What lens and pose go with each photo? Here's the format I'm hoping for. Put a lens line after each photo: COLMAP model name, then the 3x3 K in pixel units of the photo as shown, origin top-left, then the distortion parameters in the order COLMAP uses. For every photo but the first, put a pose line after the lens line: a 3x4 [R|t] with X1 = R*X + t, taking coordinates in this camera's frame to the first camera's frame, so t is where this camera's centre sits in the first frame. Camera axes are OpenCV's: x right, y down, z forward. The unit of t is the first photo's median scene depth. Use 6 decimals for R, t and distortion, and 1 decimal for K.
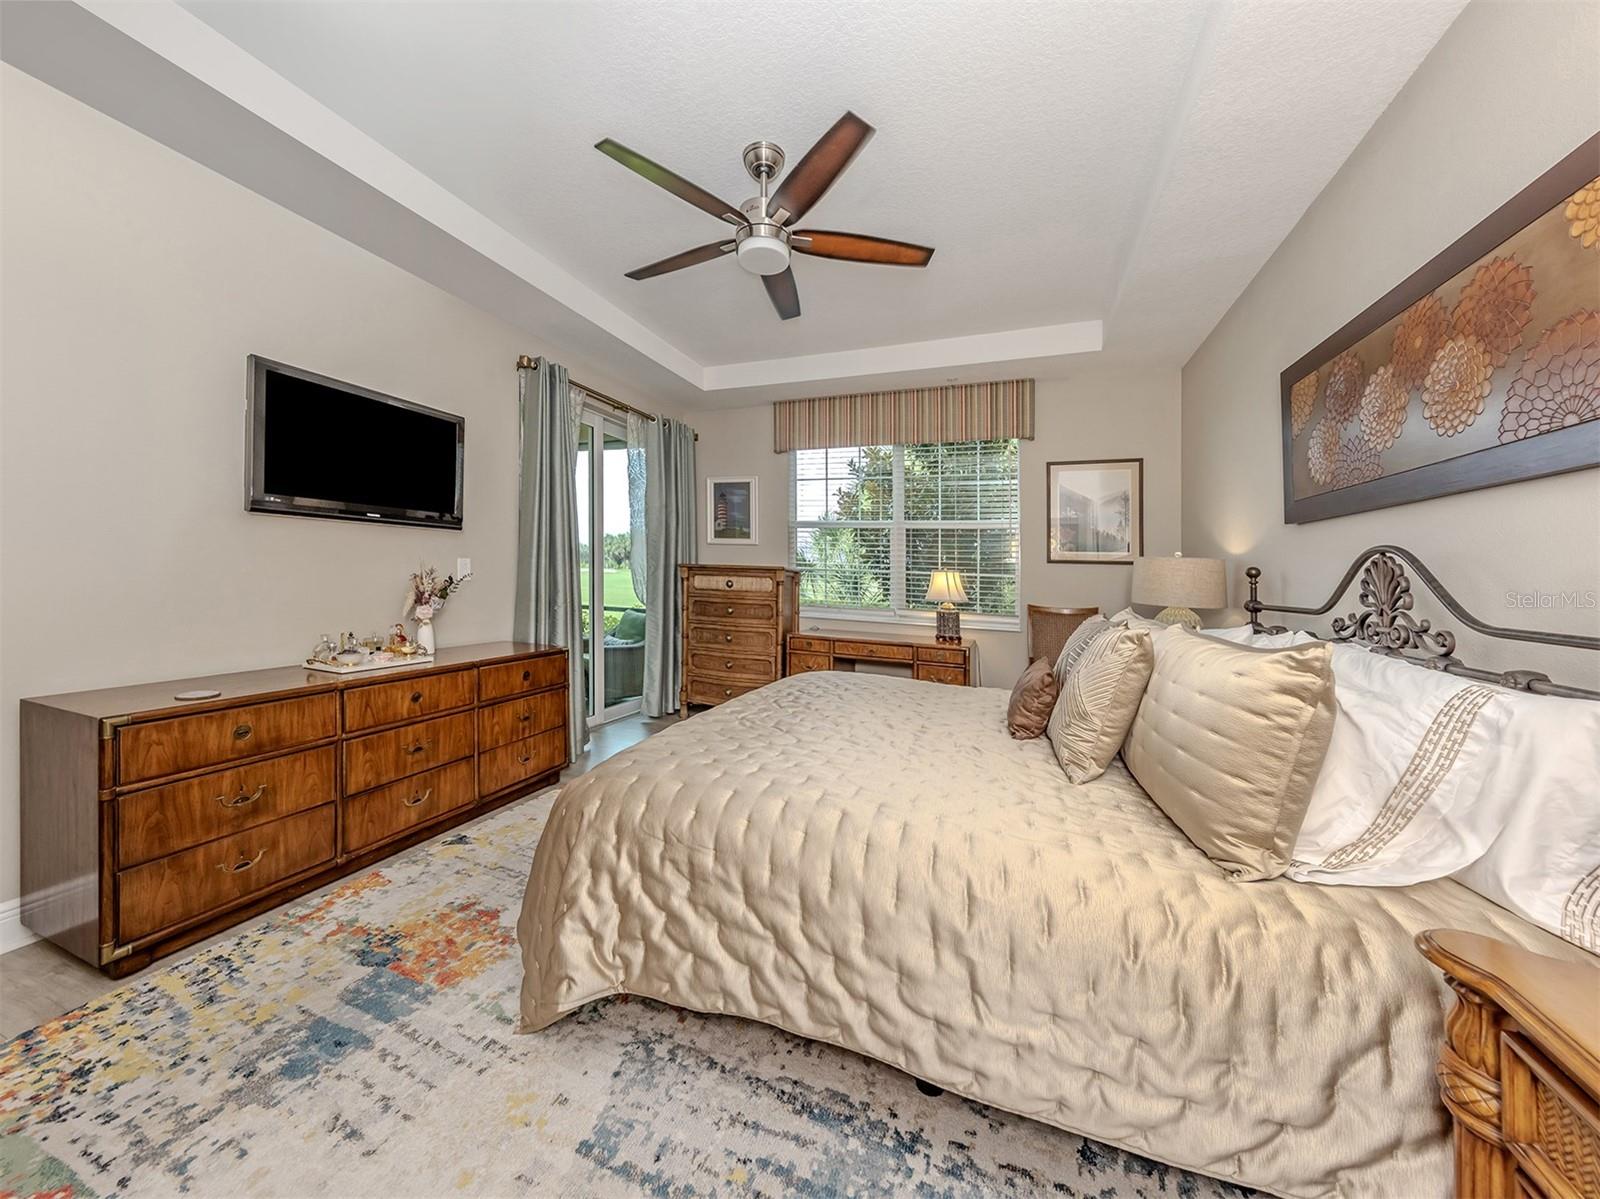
lens RADIAL K [[963.0, 0, 842.1], [0, 963.0, 595.4], [0, 0, 1]] dist [0.006691, -0.000857]
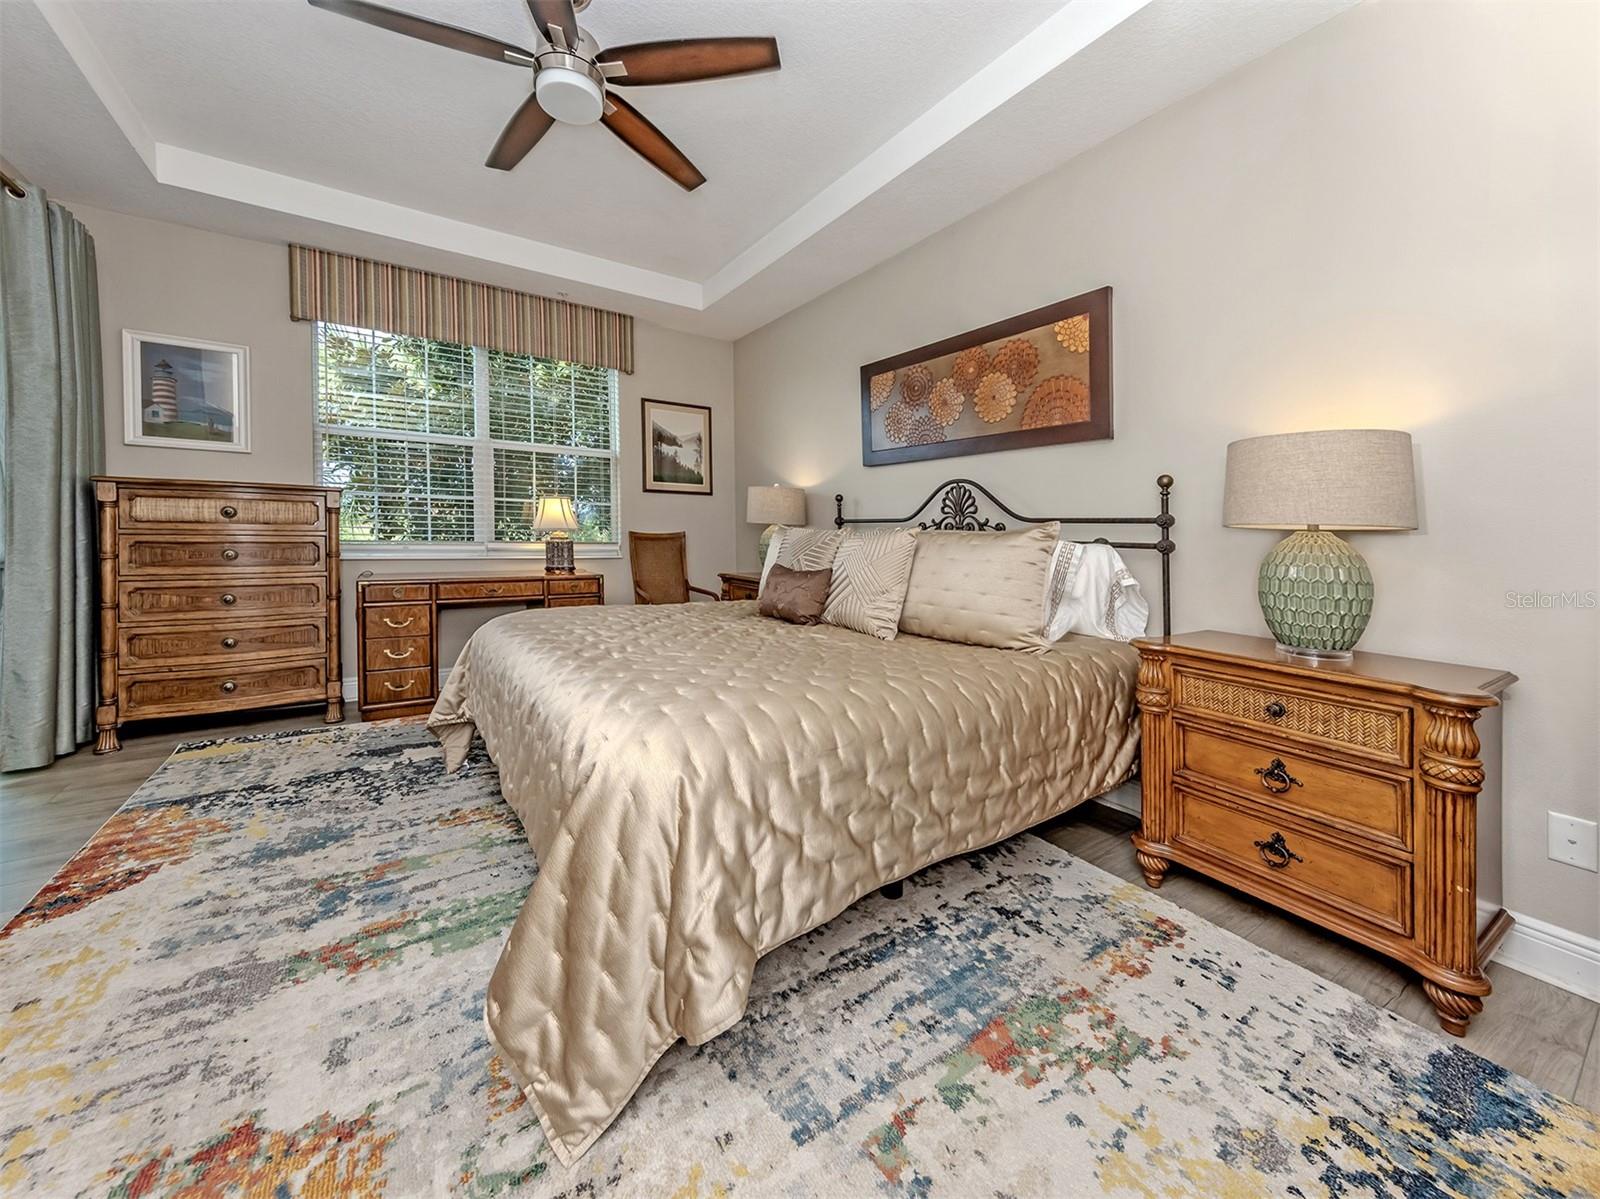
lens RADIAL K [[963.0, 0, 842.1], [0, 963.0, 595.4], [0, 0, 1]] dist [0.006691, -0.000857]
pose [[0.158385, -0.056757, 0.985745, -0.895923], [0.057344, 0.997190, 0.048203, 0.046483], [-0.985711, 0.048892, 0.161195, 0.668738]]
